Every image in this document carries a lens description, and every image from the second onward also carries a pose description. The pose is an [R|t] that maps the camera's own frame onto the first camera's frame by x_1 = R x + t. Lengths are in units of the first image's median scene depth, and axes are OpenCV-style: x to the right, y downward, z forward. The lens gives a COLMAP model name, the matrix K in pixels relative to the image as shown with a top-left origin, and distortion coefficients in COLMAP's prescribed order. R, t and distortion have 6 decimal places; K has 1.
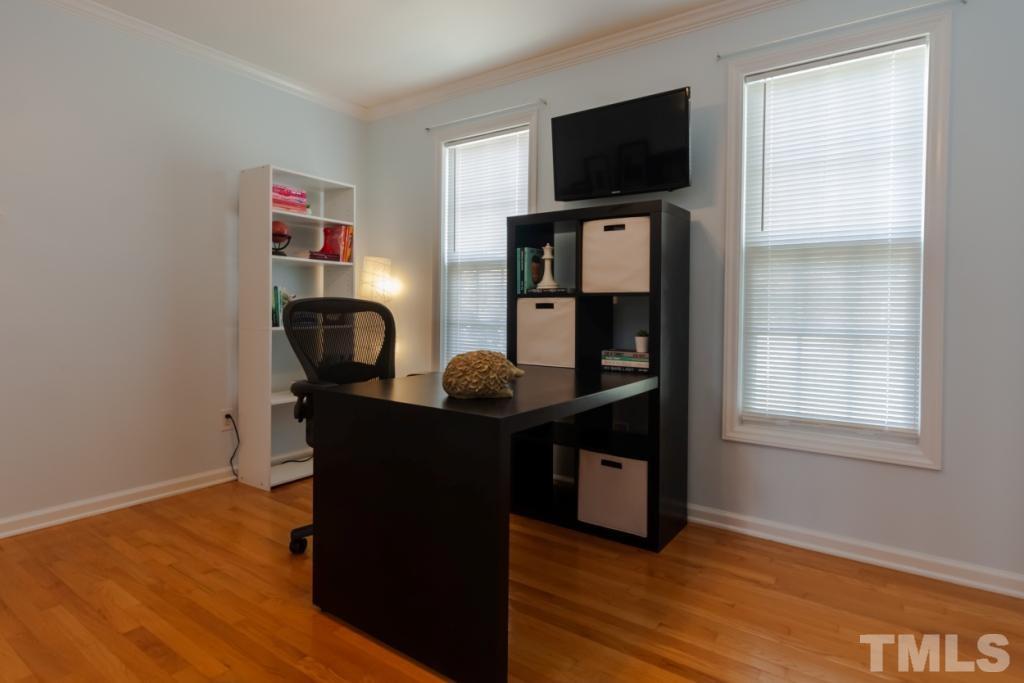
lens RADIAL K [[546.2, 0, 512.1], [0, 546.2, 317.4], [0, 0, 1]] dist [0.003004, -0.000064]
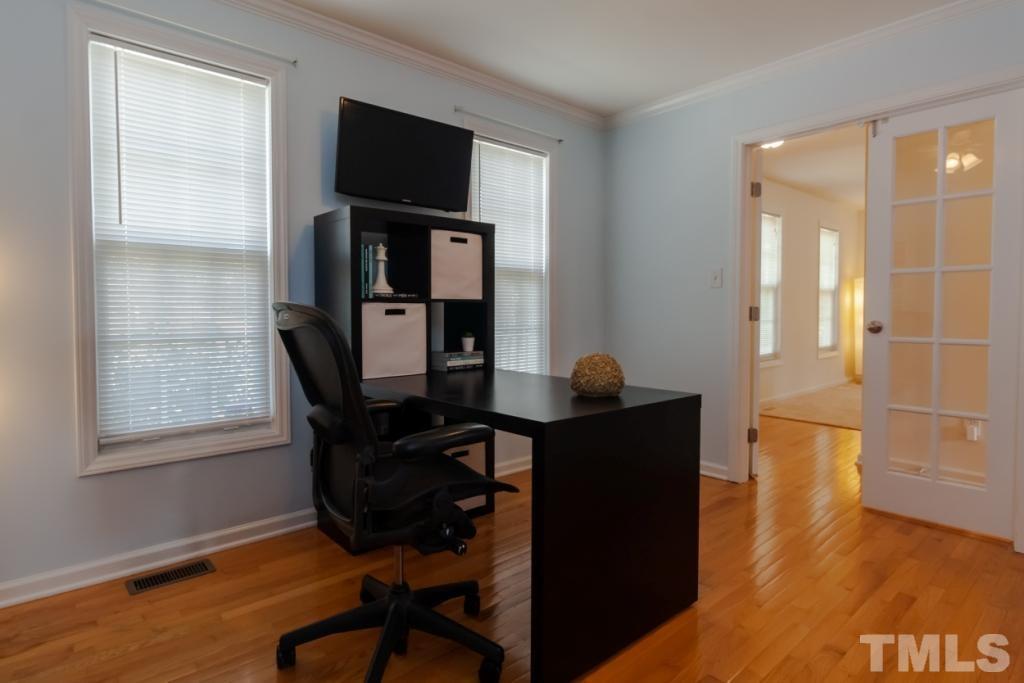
lens RADIAL K [[564.2, 0, 514.5], [0, 564.2, 329.8], [0, 0, 1]] dist [-0.001529, -0.000392]
pose [[0.224610, -0.037092, 0.973742, -0.807770], [0.022622, 0.999204, 0.032844, -0.016915], [-0.974186, 0.014651, 0.225271, 0.566854]]
